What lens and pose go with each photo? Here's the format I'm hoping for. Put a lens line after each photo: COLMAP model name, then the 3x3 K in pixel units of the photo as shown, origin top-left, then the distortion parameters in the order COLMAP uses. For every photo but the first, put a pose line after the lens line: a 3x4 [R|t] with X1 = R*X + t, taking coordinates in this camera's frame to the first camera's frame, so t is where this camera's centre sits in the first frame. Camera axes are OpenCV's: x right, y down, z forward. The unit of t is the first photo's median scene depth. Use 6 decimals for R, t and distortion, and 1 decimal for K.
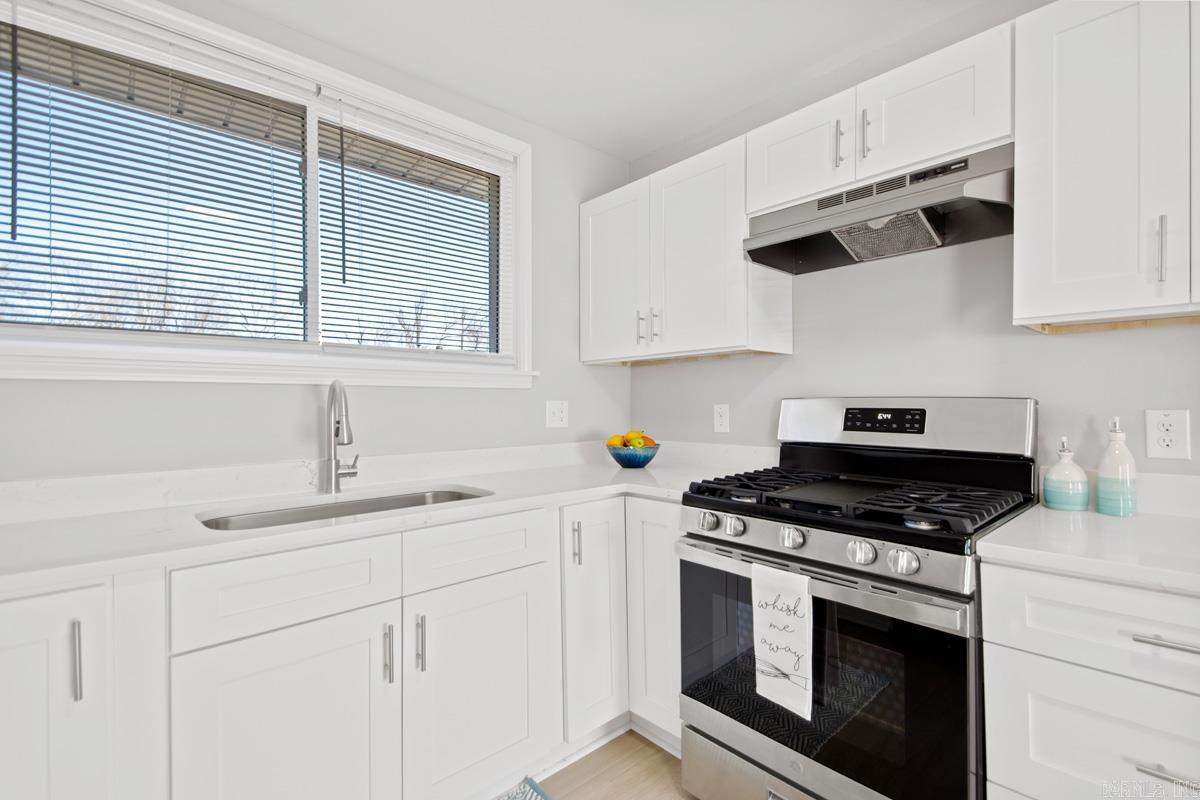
lens RADIAL K [[540.0, 0, 597.5], [0, 540.0, 406.3], [0, 0, 1]] dist [0.002395, 0.000125]
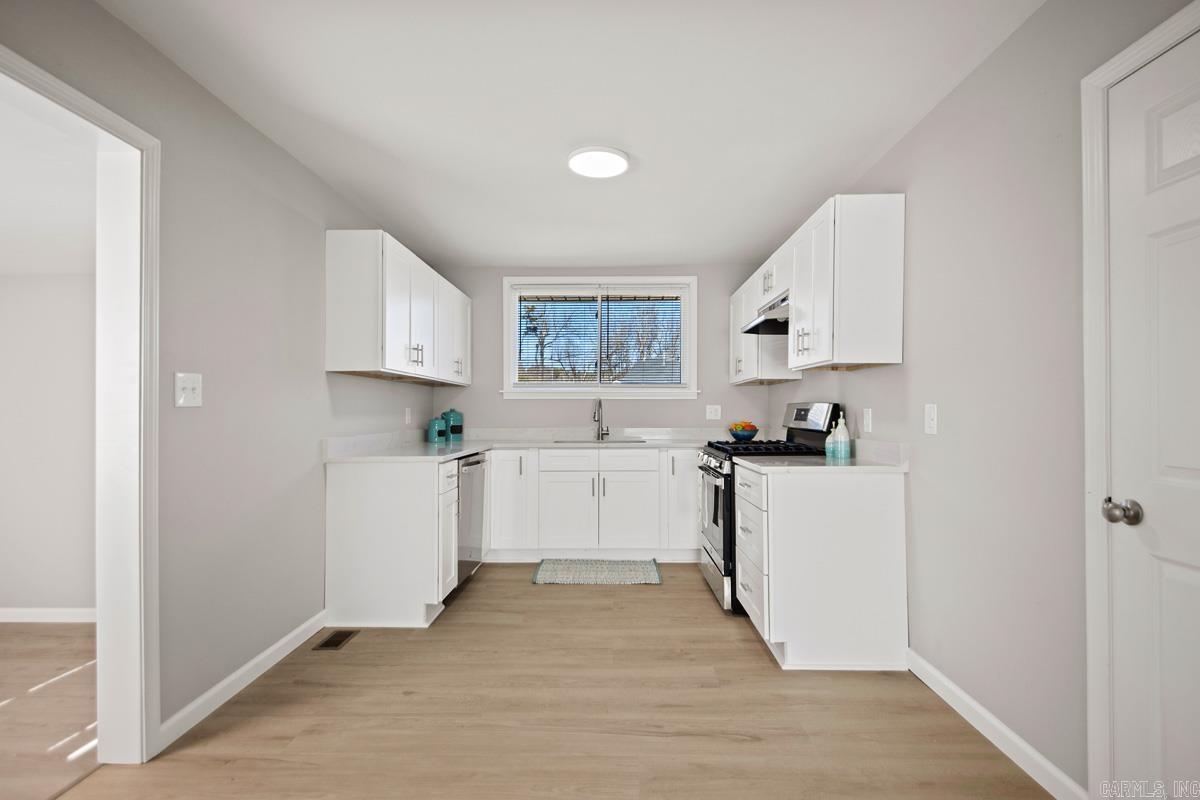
lens RADIAL K [[568.5, 0, 602.7], [0, 568.5, 408.5], [0, 0, 1]] dist [-0.002094, -0.020042]
pose [[0.732109, 0.002936, -0.681181, 1.375289], [-0.004996, 0.999987, -0.001060, 0.006864], [0.681169, 0.004179, 0.732114, -0.993906]]
